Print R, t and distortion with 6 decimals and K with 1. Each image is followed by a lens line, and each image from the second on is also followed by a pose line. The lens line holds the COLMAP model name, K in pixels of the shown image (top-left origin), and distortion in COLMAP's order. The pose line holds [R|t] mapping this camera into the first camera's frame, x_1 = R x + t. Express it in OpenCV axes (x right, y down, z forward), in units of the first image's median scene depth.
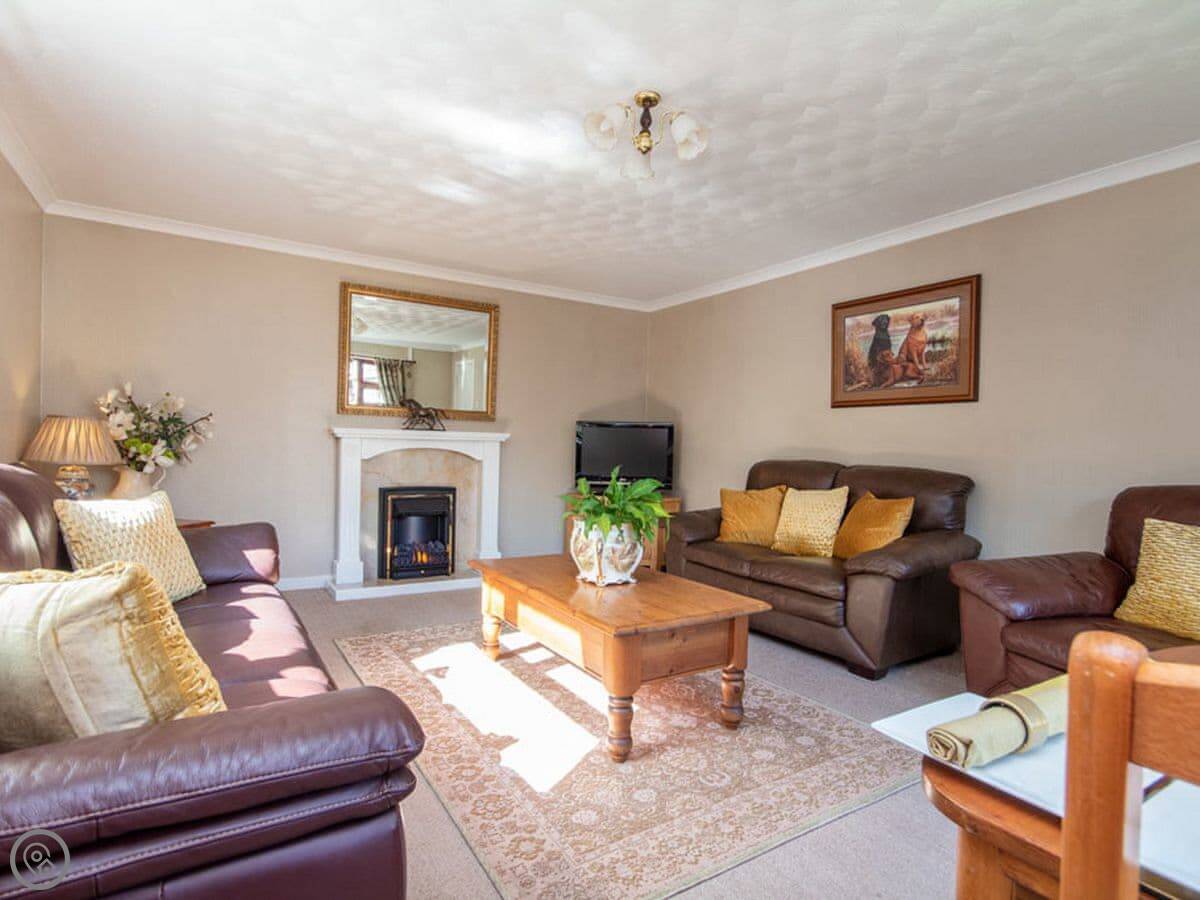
lens RADIAL K [[611.4, 0, 589.3], [0, 611.4, 452.2], [0, 0, 1]] dist [-0.001278, 0.001032]
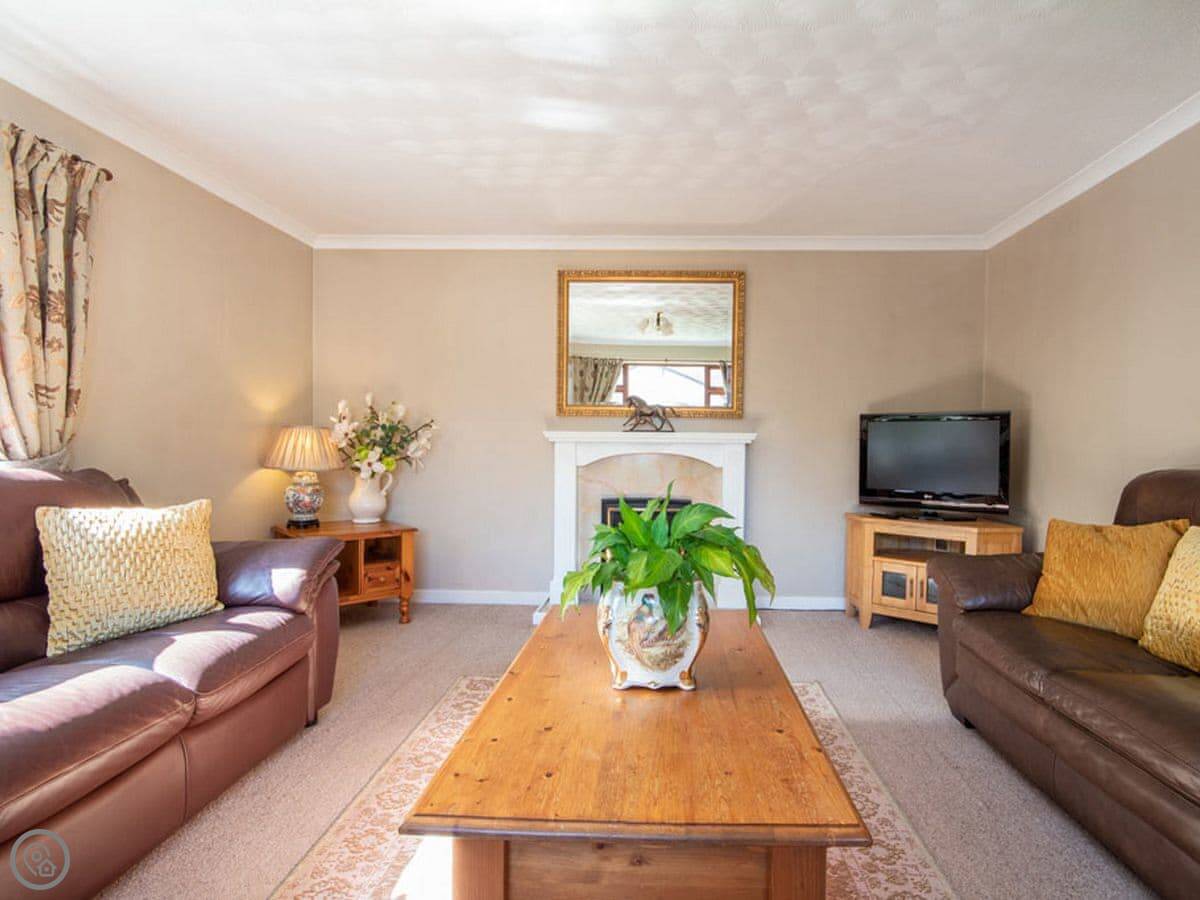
lens RADIAL K [[624.0, 0, 639.9], [0, 624.0, 451.6], [0, 0, 1]] dist [0.000496, -0.001181]
pose [[0.838654, -0.010649, -0.544560, 0.225890], [0.004172, 0.999905, -0.013129, 0.003287], [0.544648, 0.008738, 0.838619, 0.327702]]
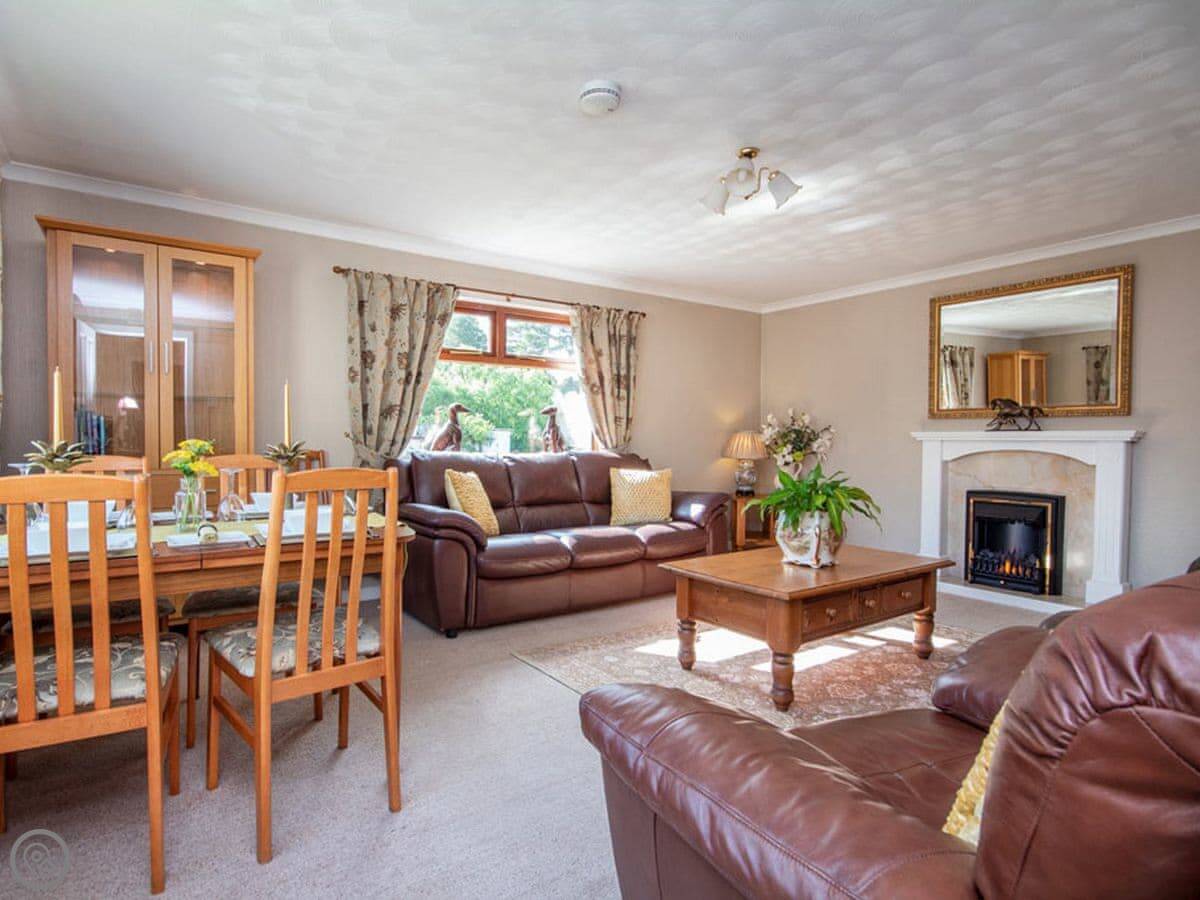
lens RADIAL K [[611.4, 0, 589.3], [0, 611.4, 452.2], [0, 0, 1]] dist [-0.001278, 0.001032]
pose [[0.088480, -0.005172, -0.996064, 0.717693], [-0.017197, 0.999830, -0.006719, 0.016802], [0.995929, 0.017724, 0.088376, 0.335491]]
